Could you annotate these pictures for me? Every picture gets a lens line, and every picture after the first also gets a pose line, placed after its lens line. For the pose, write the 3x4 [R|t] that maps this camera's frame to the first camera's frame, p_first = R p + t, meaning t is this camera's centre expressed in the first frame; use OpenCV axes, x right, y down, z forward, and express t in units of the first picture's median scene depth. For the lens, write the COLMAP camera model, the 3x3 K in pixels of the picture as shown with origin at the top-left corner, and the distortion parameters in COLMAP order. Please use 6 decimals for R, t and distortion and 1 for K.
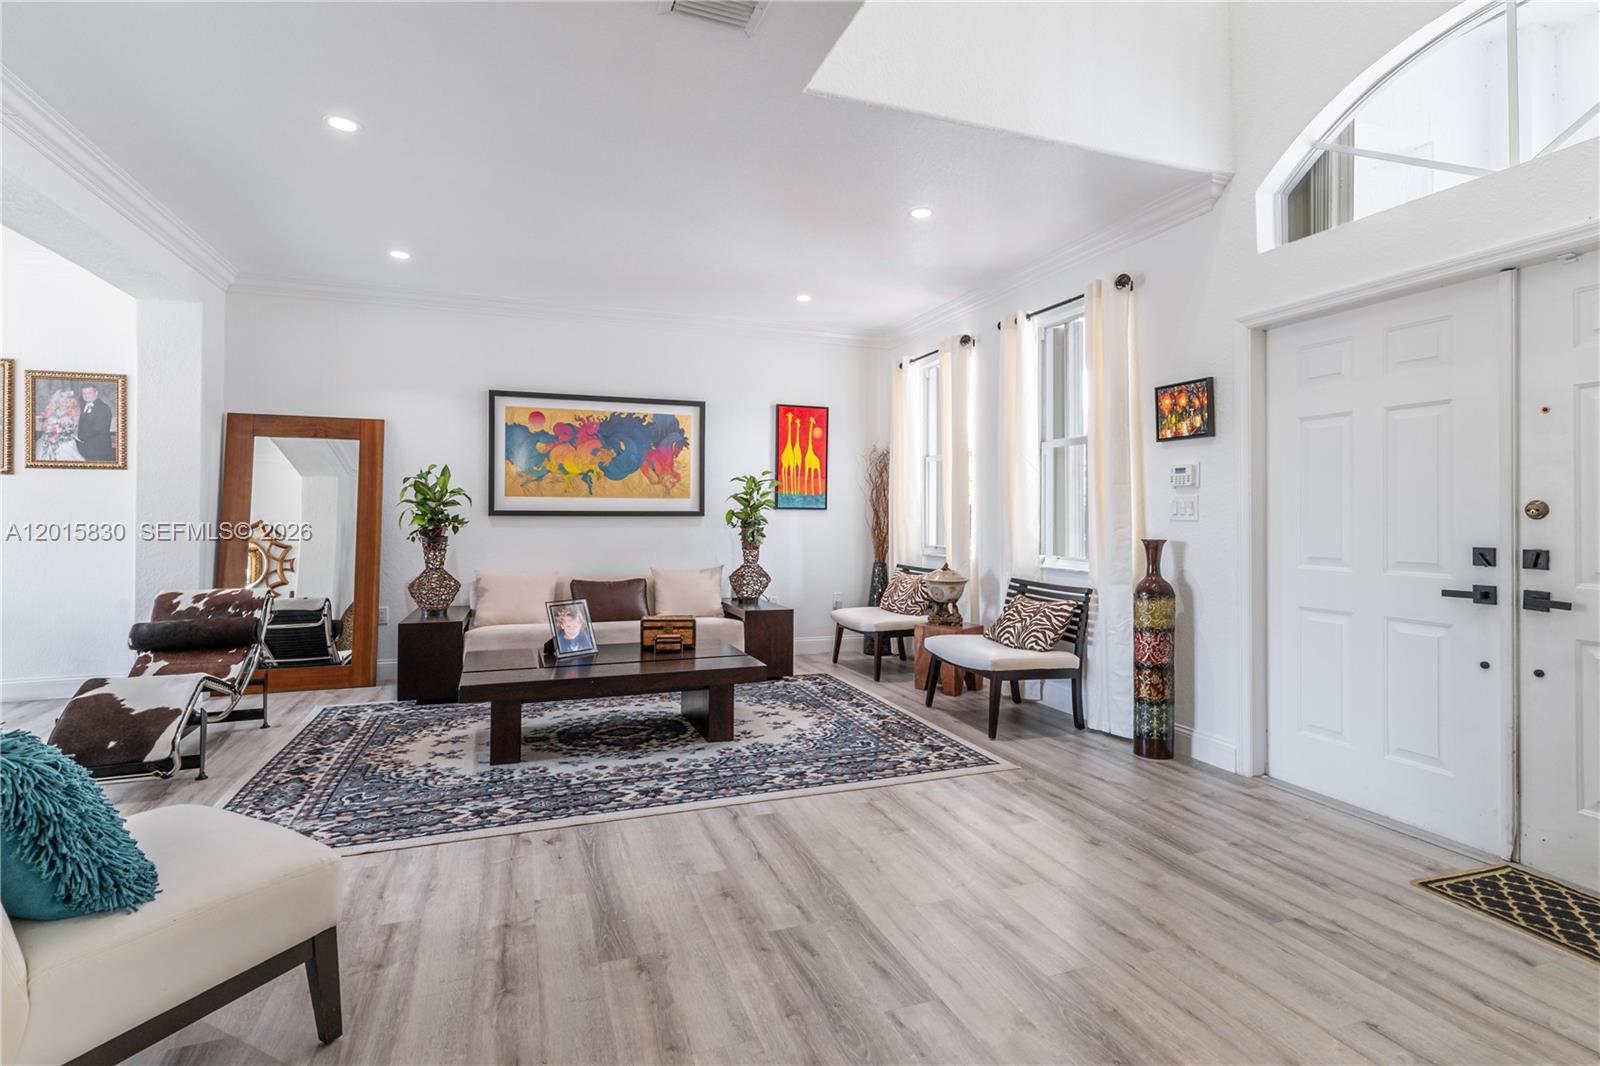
lens RADIAL K [[803.4, 0, 830.9], [0, 803.4, 502.6], [0, 0, 1]] dist [0.010284, -0.001246]
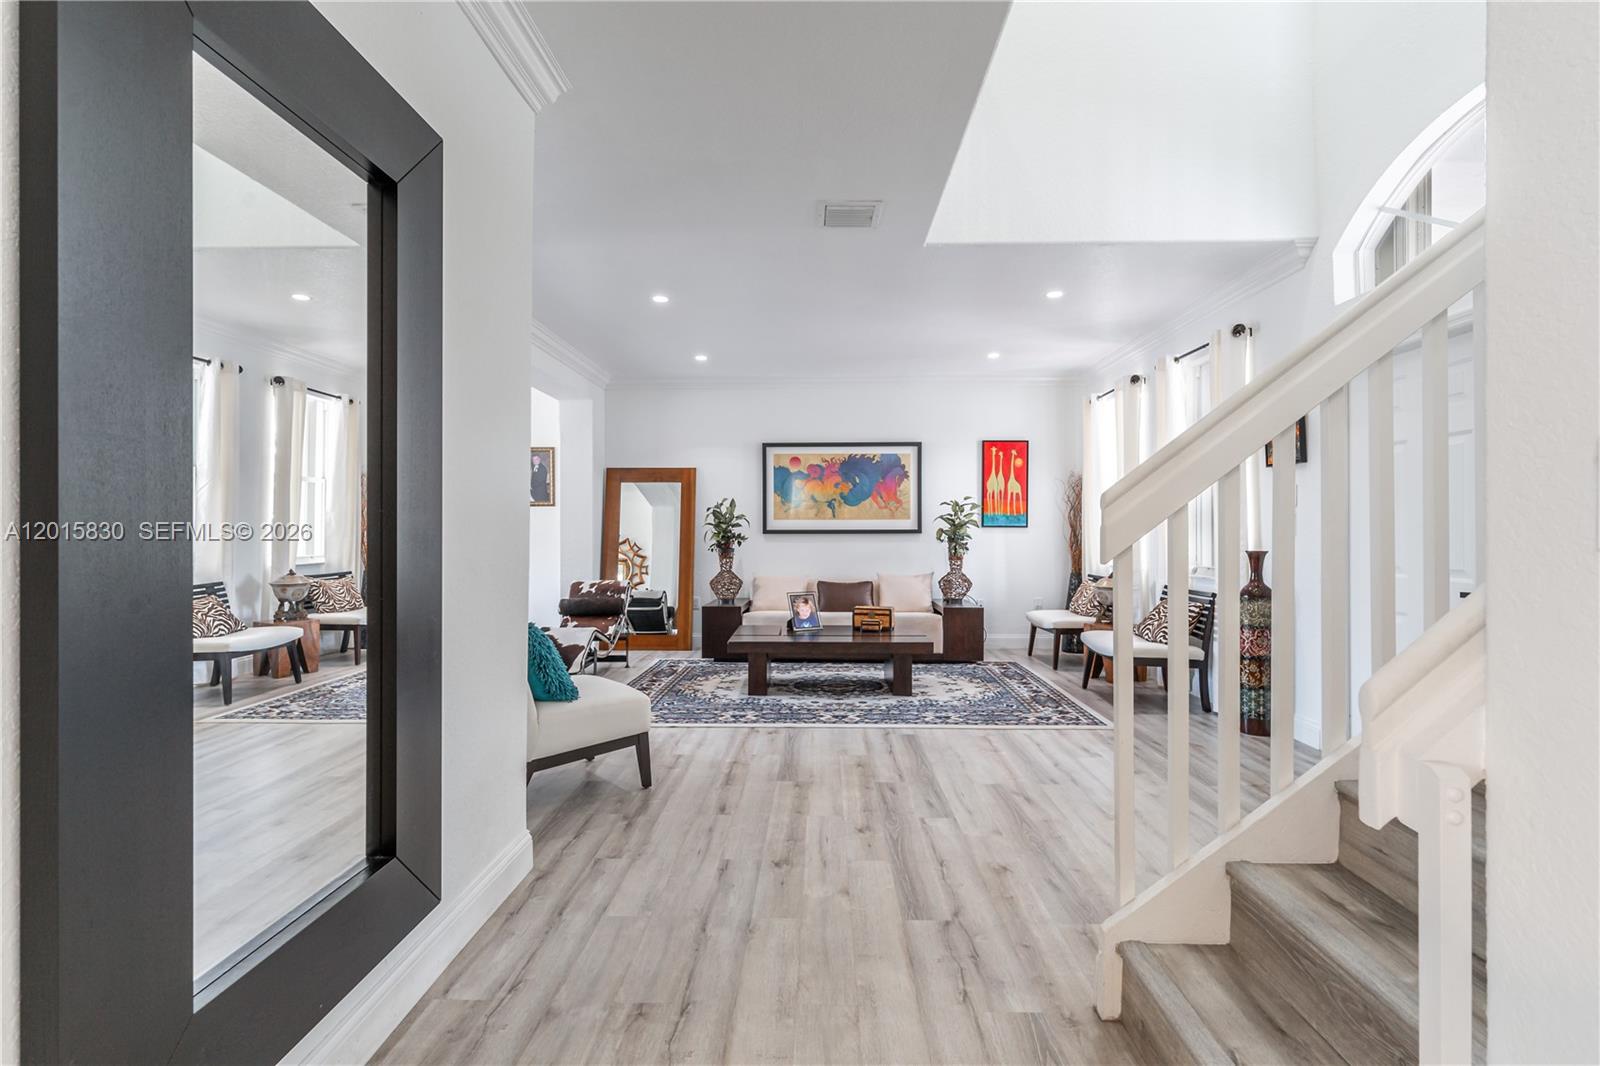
lens RADIAL K [[803.4, 0, 835.2], [0, 803.4, 518.8], [0, 0, 1]] dist [0.010284, -0.001246]
pose [[0.932312, -0.011805, -0.361463, 0.238035], [0.010946, 0.999930, -0.004425, -0.002506], [0.361490, 0.000169, 0.932376, -0.303965]]
